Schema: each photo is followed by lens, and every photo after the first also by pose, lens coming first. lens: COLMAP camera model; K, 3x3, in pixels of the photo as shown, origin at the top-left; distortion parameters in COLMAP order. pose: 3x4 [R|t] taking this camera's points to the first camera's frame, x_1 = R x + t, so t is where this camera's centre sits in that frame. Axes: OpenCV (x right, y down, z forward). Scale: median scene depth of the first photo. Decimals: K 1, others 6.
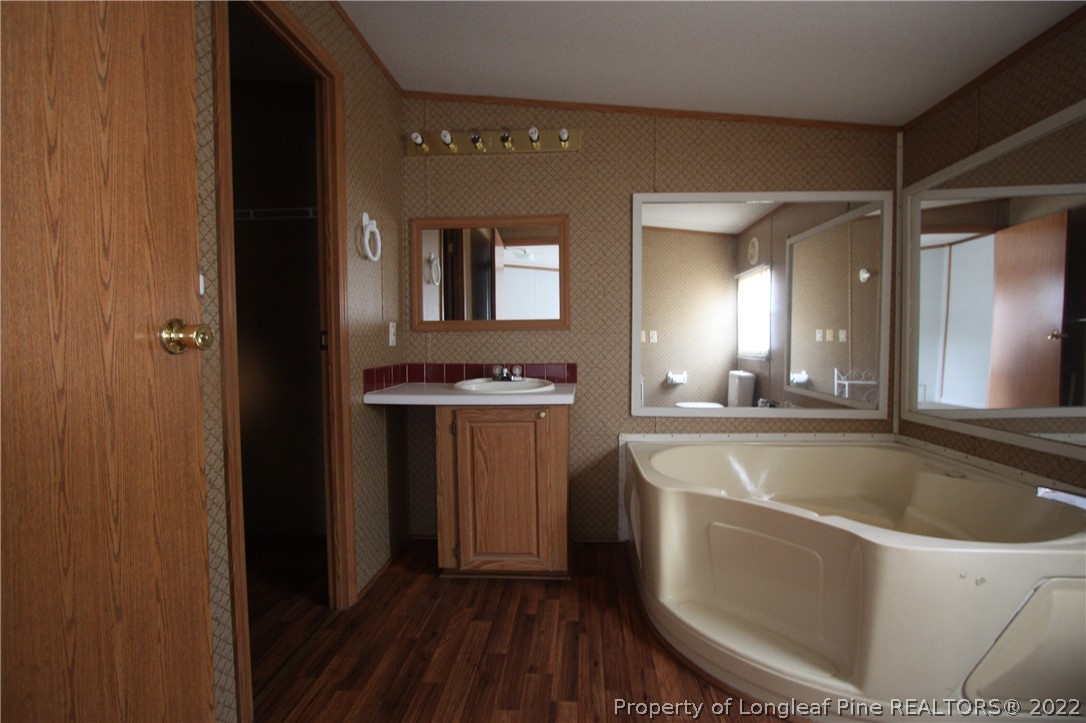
lens RADIAL K [[516.7, 0, 543.0], [0, 516.7, 361.5], [0, 0, 1]] dist [-0.008563, 0.000086]
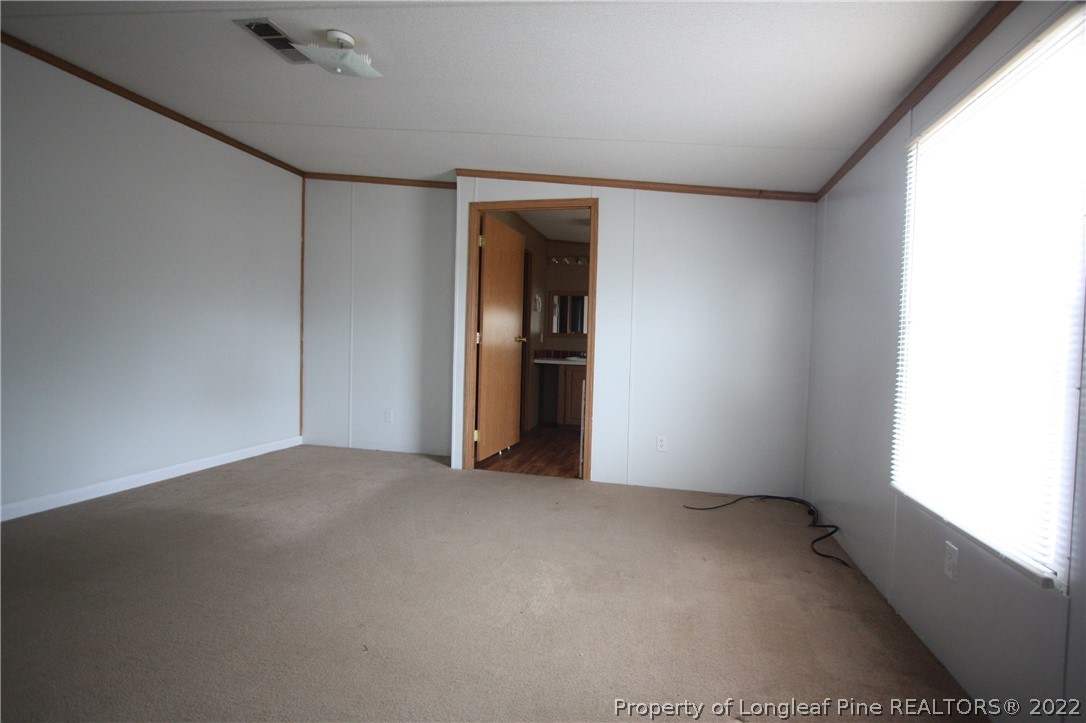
lens RADIAL K [[516.7, 0, 543.0], [0, 516.7, 361.5], [0, 0, 1]] dist [-0.008563, 0.000086]
pose [[0.984352, 0.040159, -0.171577, 0.156944], [-0.044061, 0.998848, -0.018994, 0.112321], [0.170617, 0.026257, 0.984988, -1.514313]]
